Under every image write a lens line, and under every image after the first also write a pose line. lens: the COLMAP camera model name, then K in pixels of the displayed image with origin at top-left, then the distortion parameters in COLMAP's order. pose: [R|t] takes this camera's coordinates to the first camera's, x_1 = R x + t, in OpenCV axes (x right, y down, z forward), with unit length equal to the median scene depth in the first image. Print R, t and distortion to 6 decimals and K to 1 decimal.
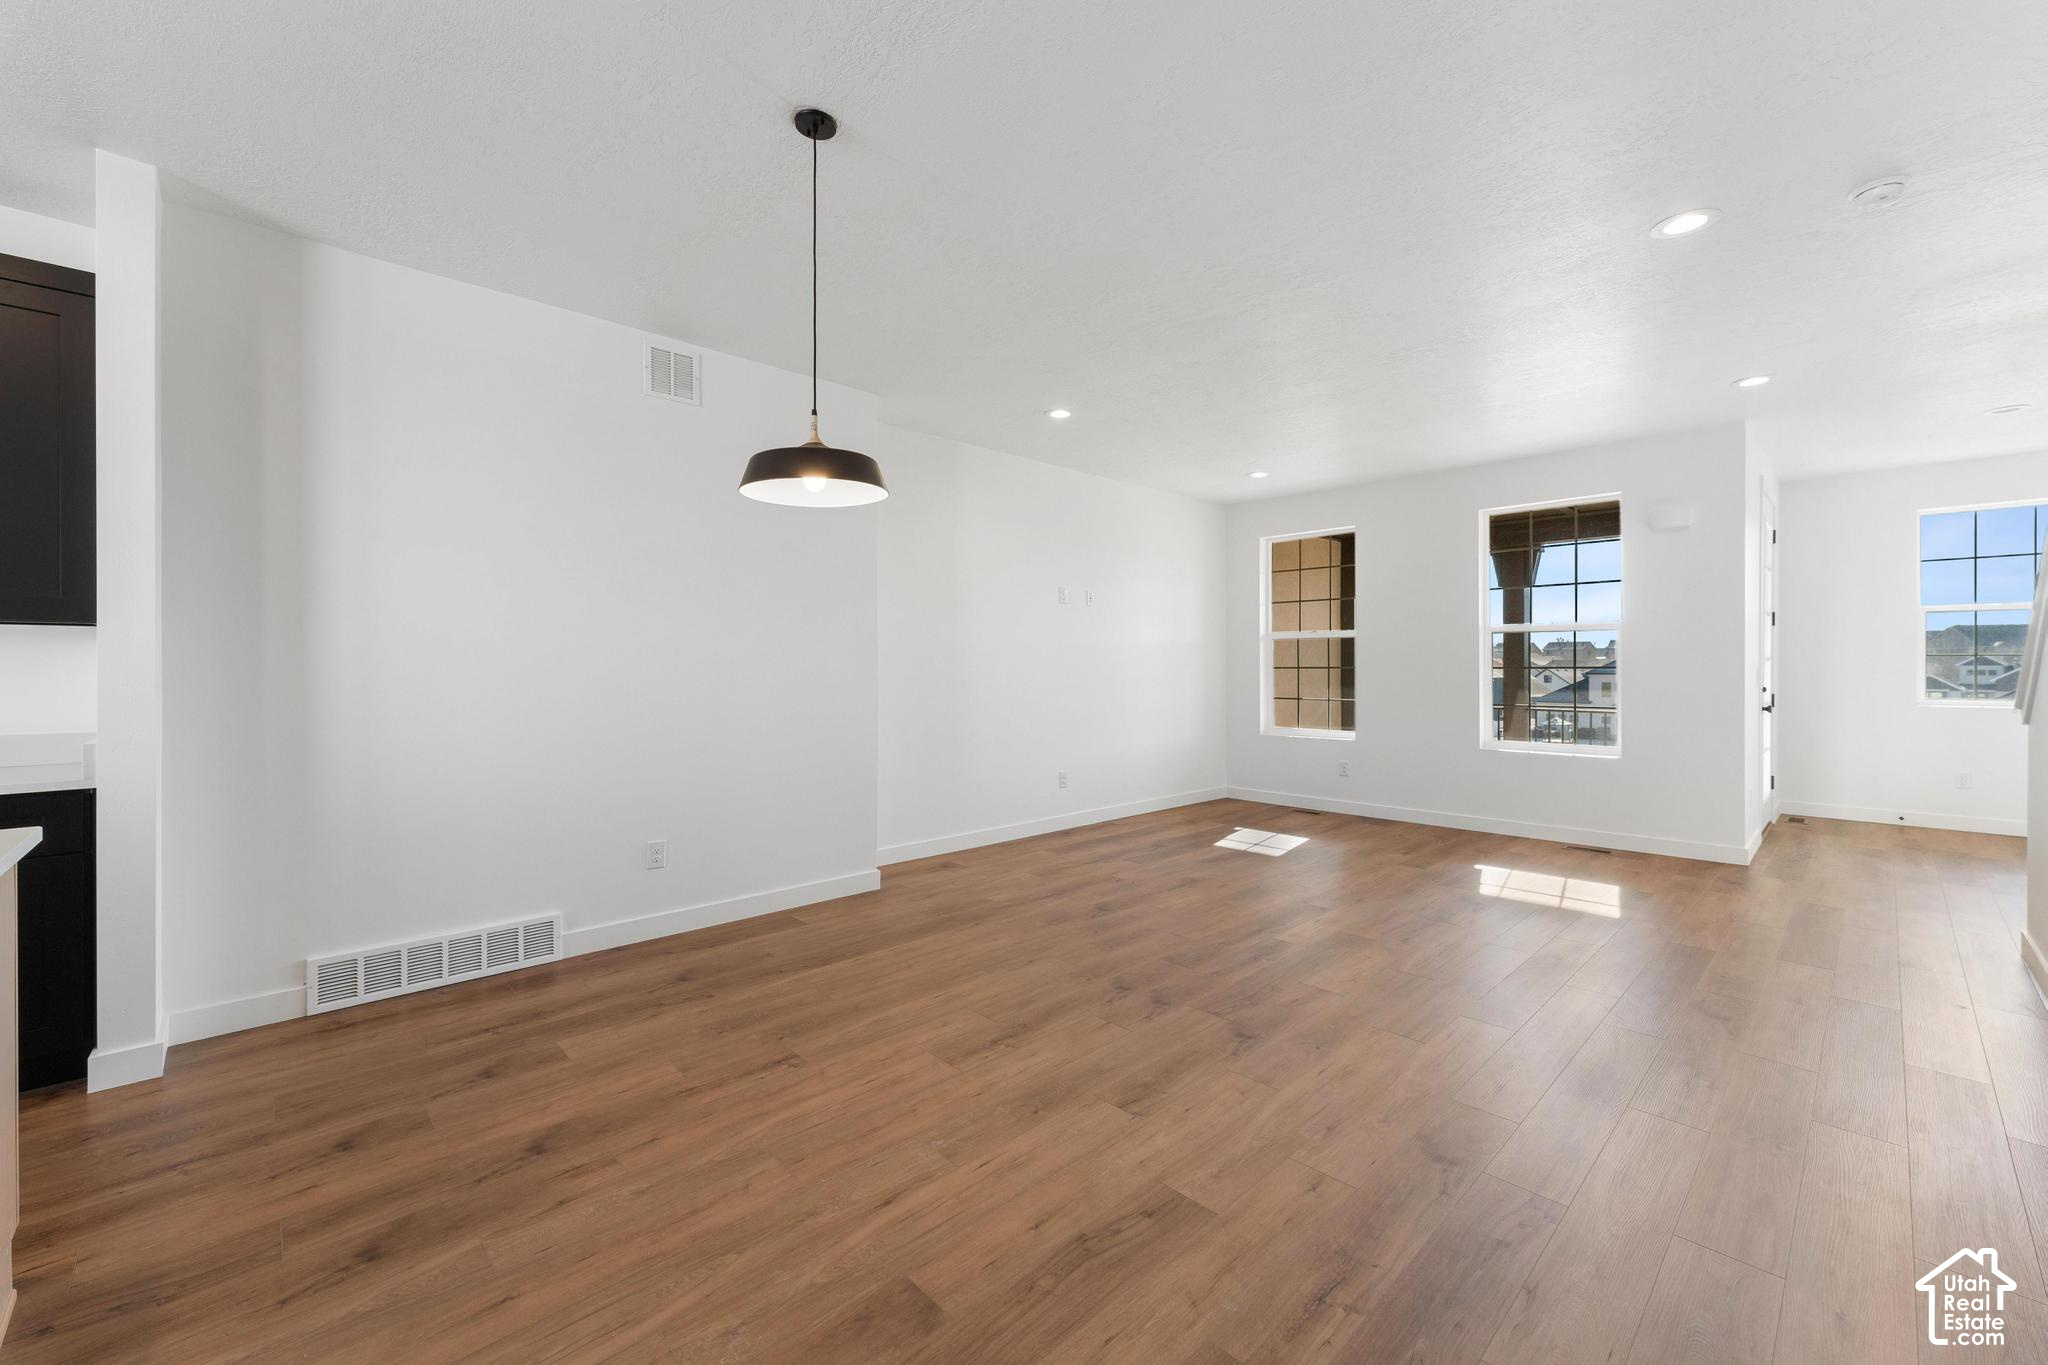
lens RADIAL K [[819.6, 0, 1018.7], [0, 819.6, 678.3], [0, 0, 1]] dist [0.003489, -0.000006]
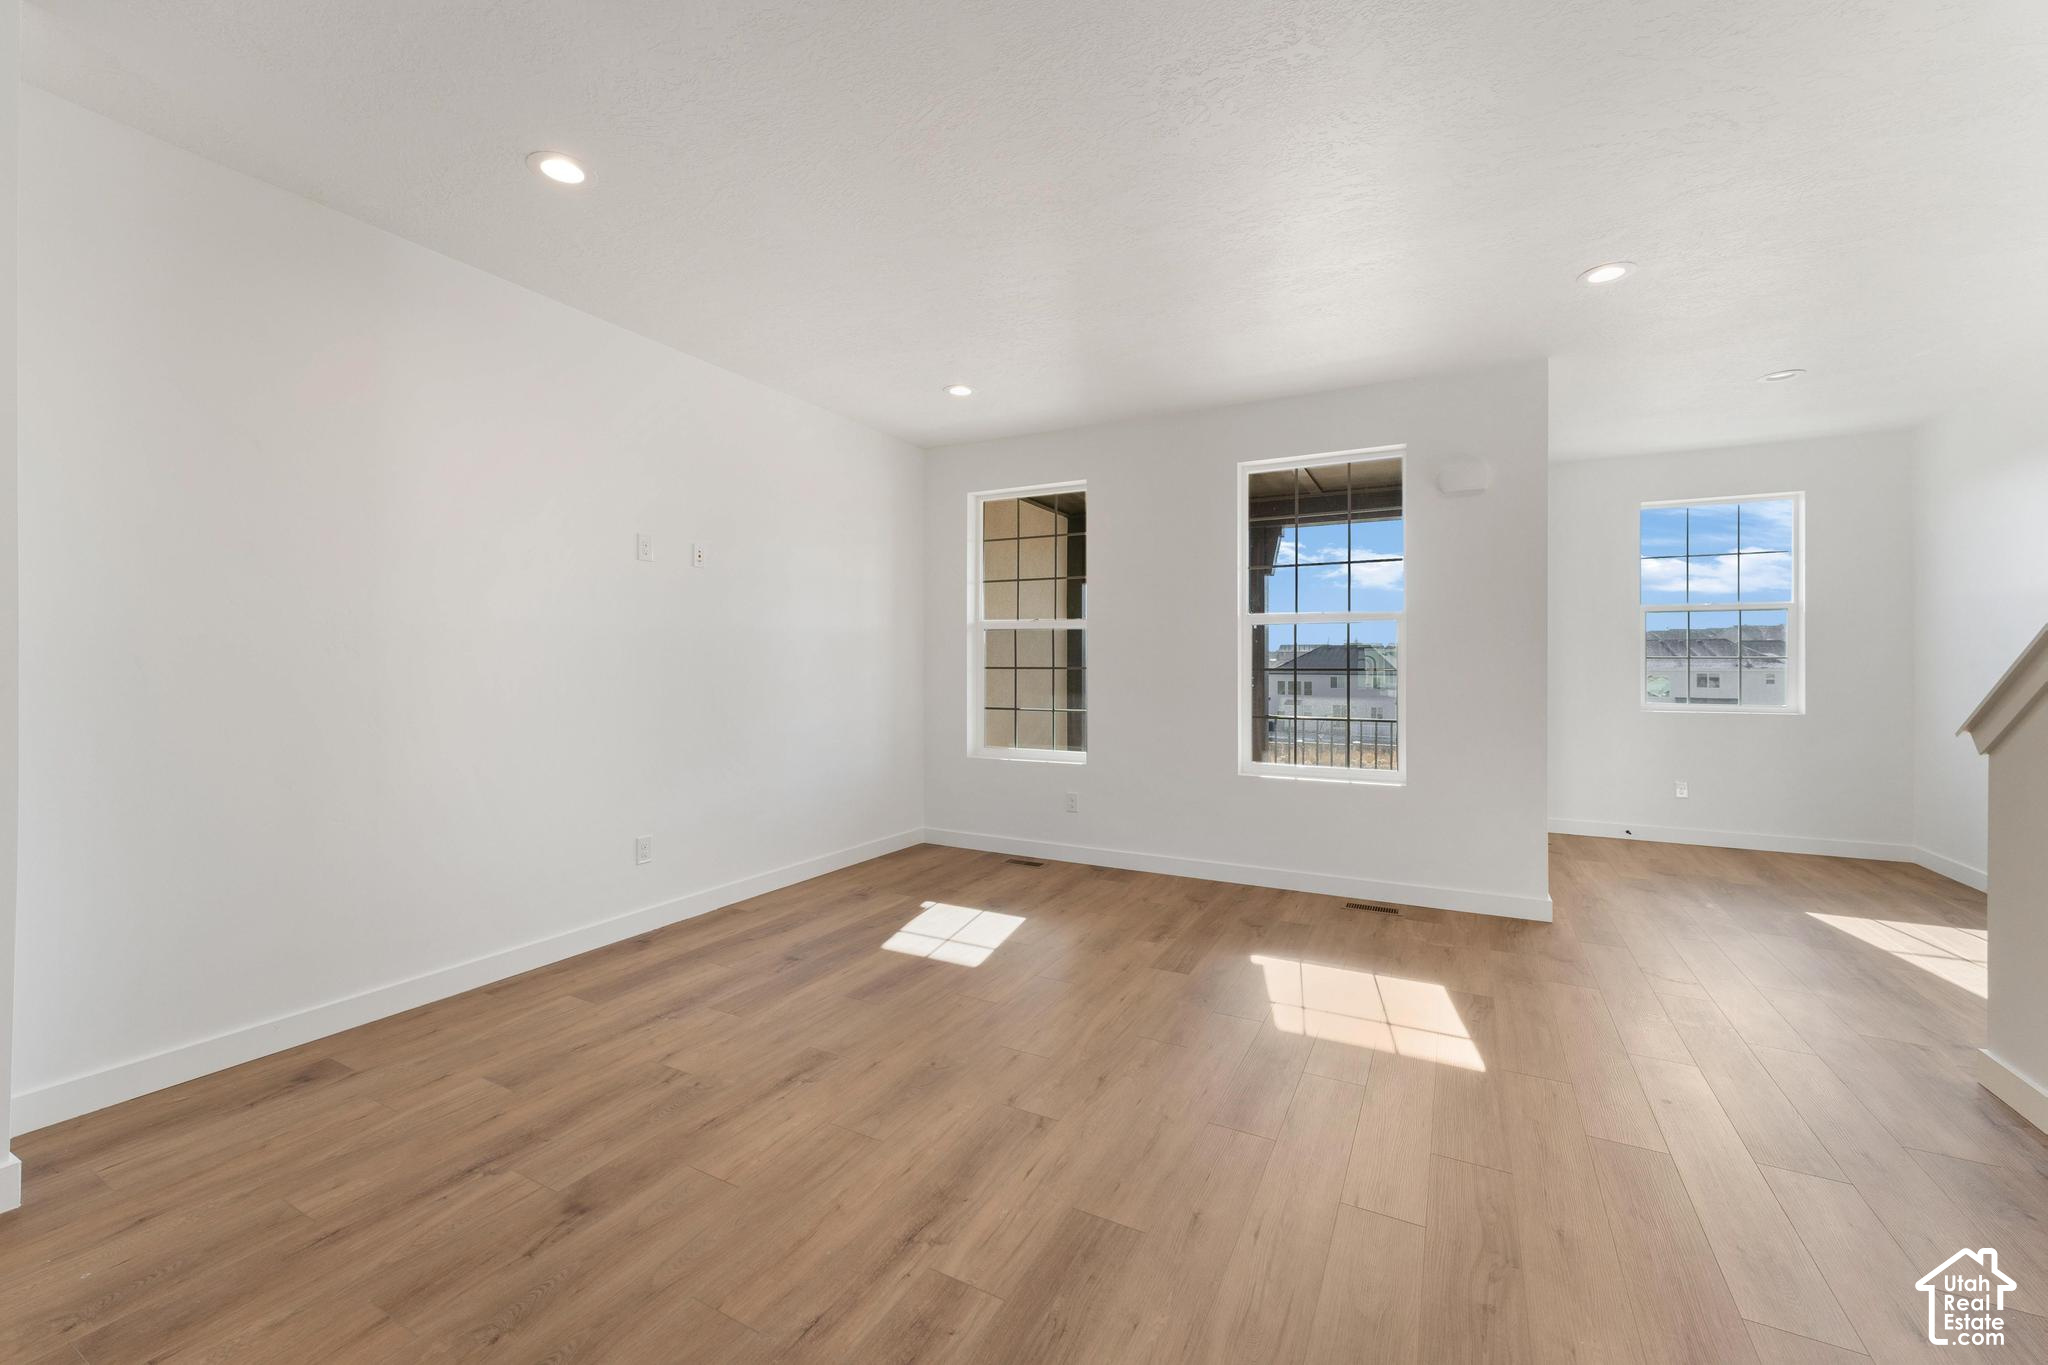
lens RADIAL K [[819.6, 0, 1010.8], [0, 819.6, 669.2], [0, 0, 1]] dist [0.003489, -0.000006]
pose [[0.952630, 0.004075, 0.304103, 0.124111], [-0.001283, 0.999955, -0.009378, -0.004757], [-0.304128, 0.008544, 0.952593, 0.326418]]
